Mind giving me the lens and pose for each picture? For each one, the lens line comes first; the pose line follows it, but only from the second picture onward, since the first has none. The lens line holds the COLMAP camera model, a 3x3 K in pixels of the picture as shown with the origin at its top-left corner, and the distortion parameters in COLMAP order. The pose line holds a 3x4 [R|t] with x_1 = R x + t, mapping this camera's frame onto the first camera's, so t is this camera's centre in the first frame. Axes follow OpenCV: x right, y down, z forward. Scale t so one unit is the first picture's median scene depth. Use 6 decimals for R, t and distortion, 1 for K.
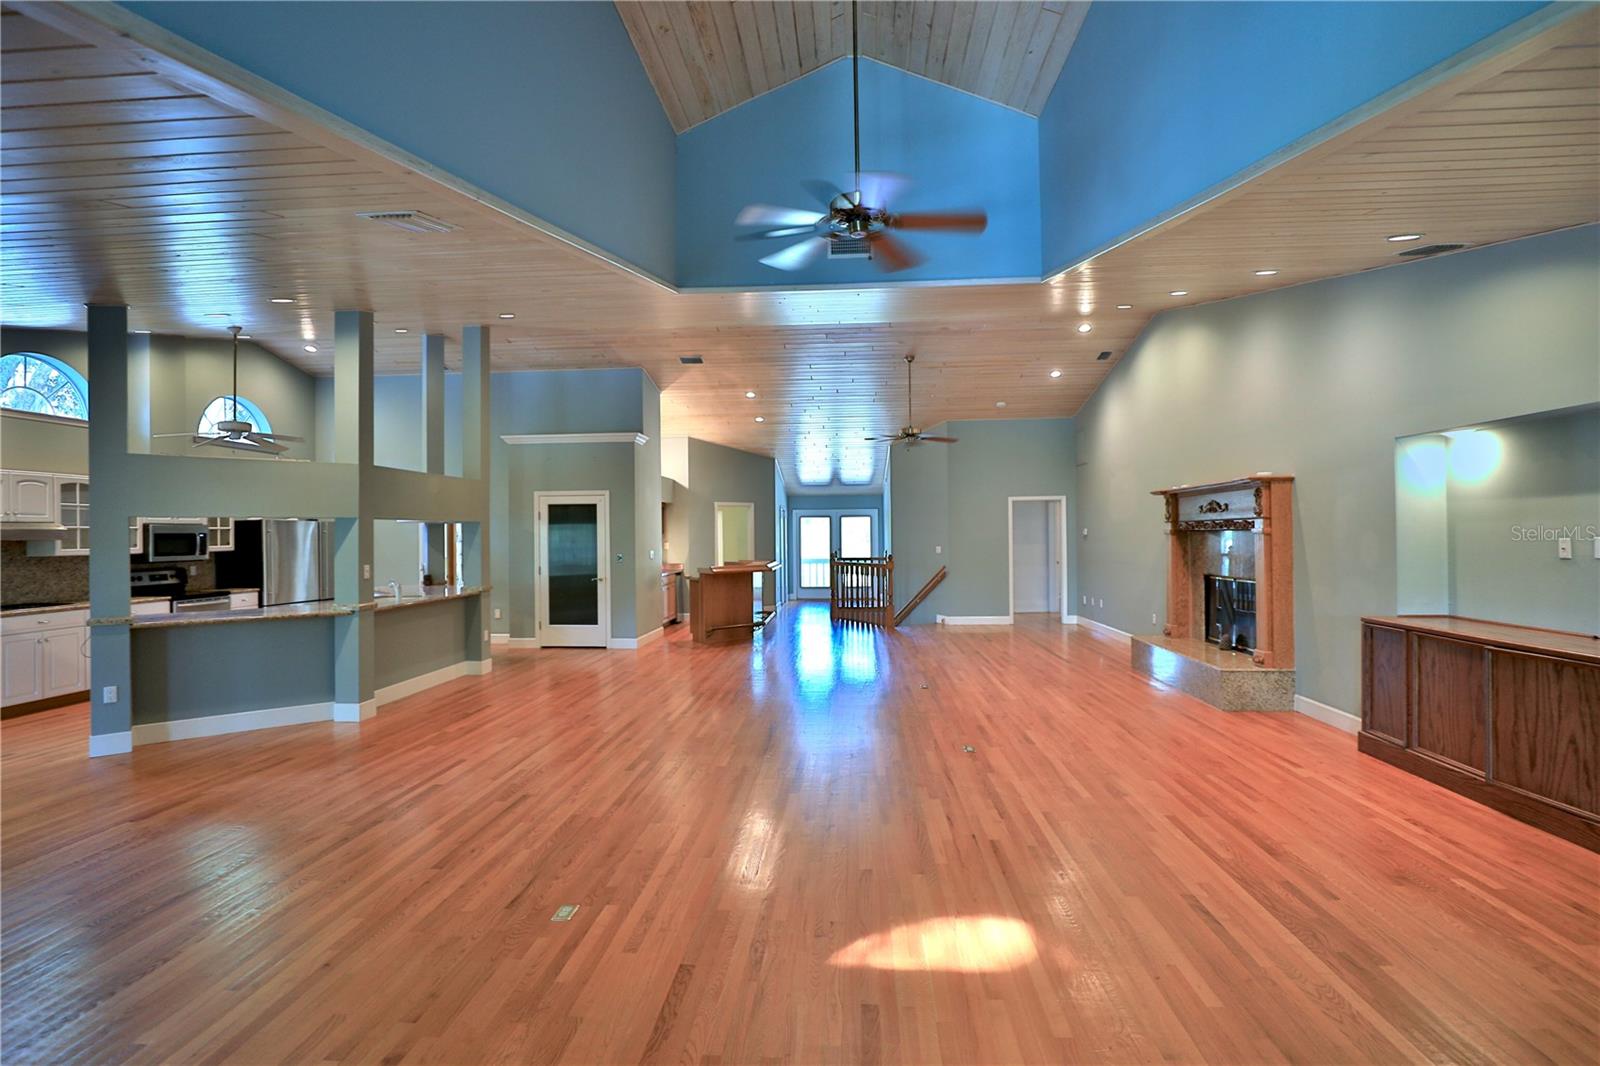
lens RADIAL K [[767.6, 0, 811.6], [0, 767.6, 527.7], [0, 0, 1]] dist [-0.031248, 0.005296]
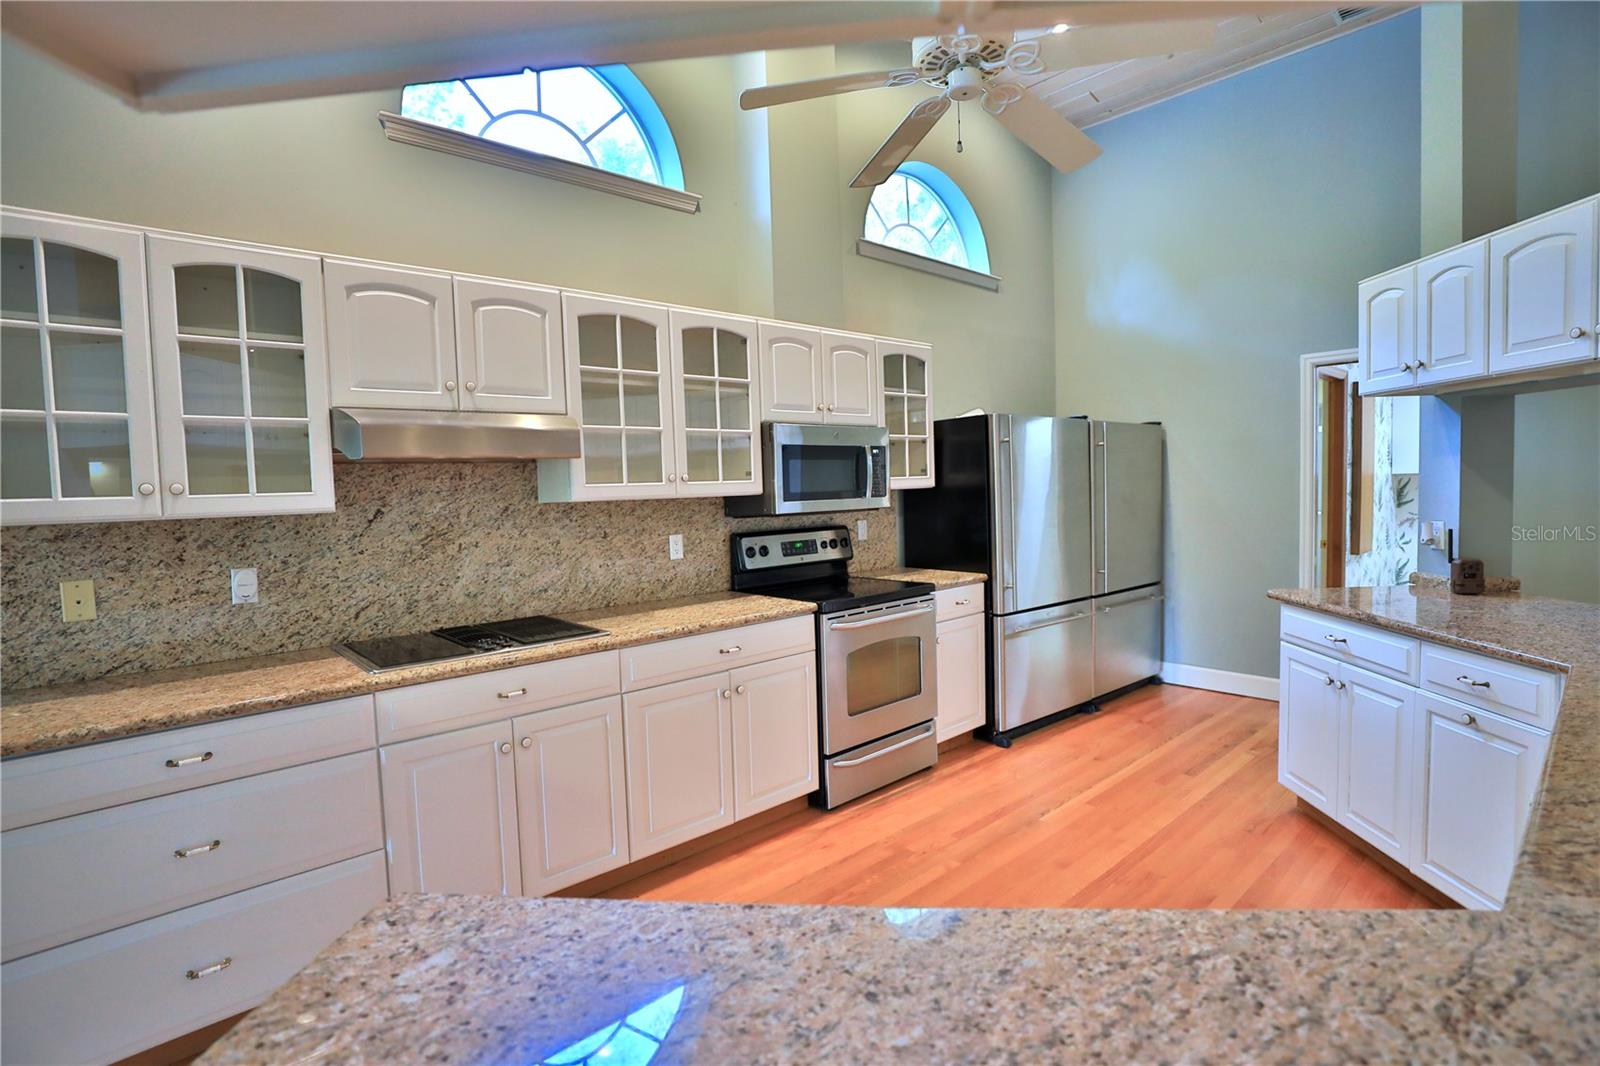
lens RADIAL K [[767.6, 0, 788.7], [0, 767.6, 533.0], [0, 0, 1]] dist [-0.031248, 0.005296]
pose [[0.703482, 0.029821, -0.710087, -0.553797], [0.030235, 0.996959, 0.071822, 0.024790], [0.710069, -0.071995, 0.700441, 0.681593]]
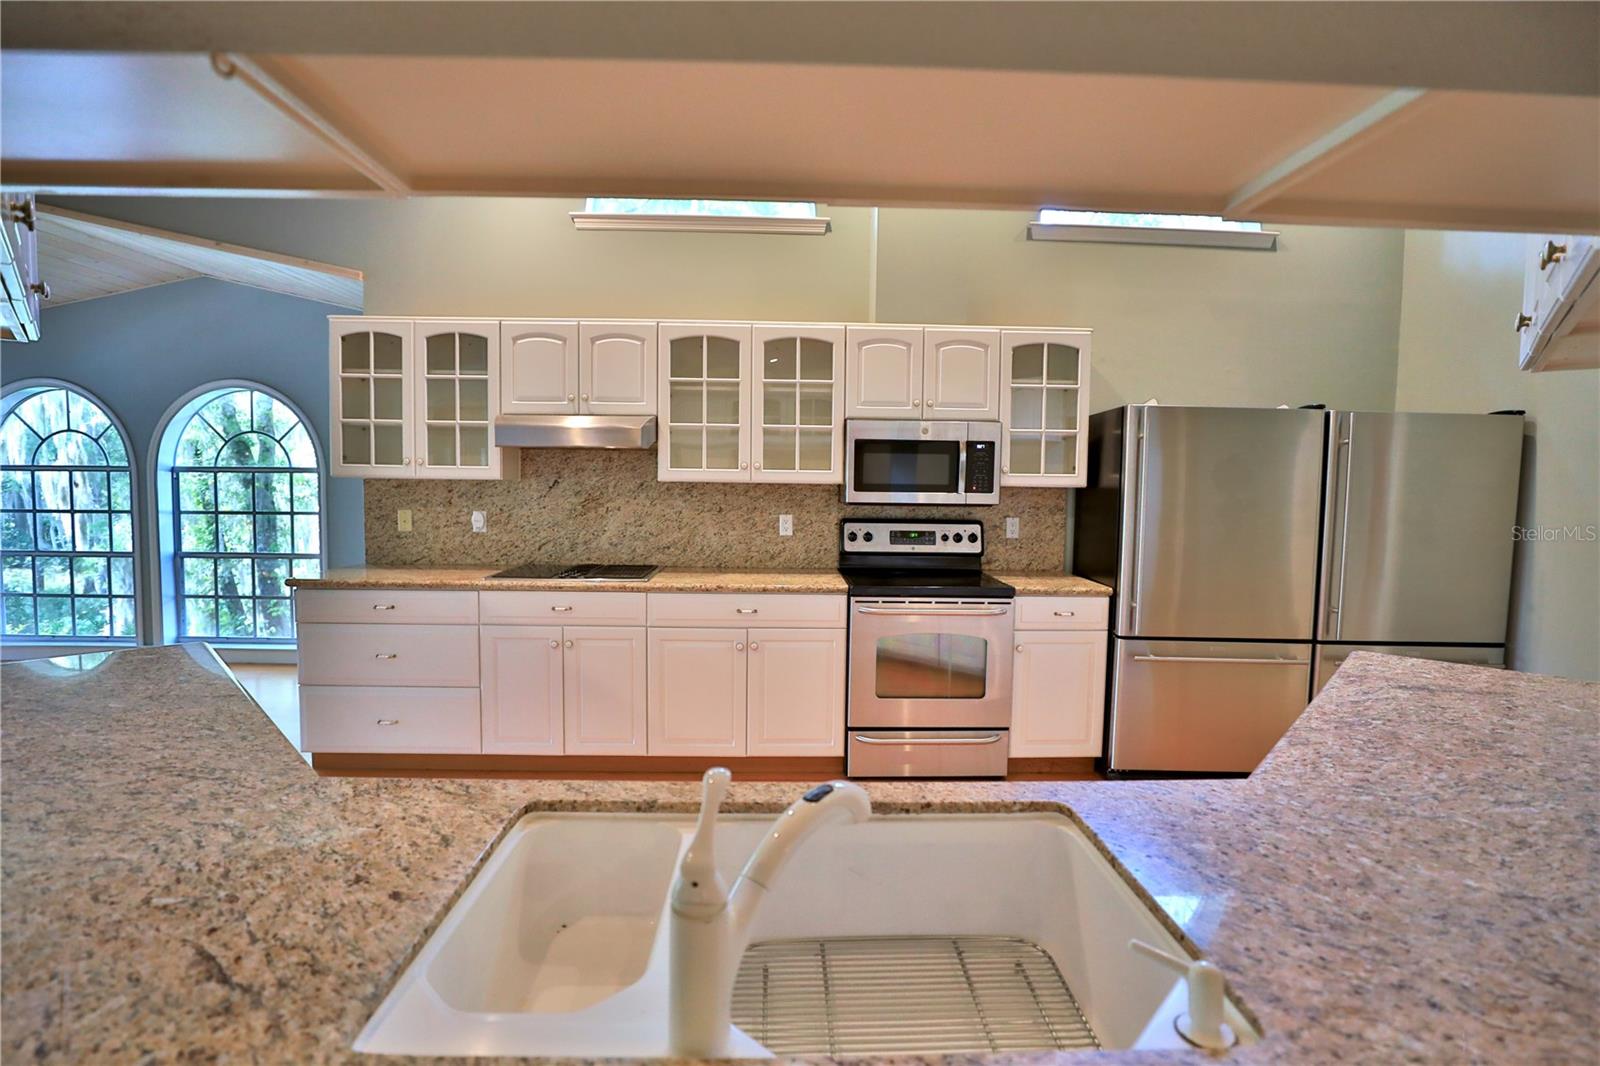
lens RADIAL K [[767.6, 0, 797.7], [0, 767.6, 530.4], [0, 0, 1]] dist [-0.031248, 0.005296]
pose [[0.082542, 0.079979, -0.993373, -0.405113], [-0.008039, 0.996796, 0.079586, 0.024799], [0.996555, 0.001417, 0.082920, 0.896563]]
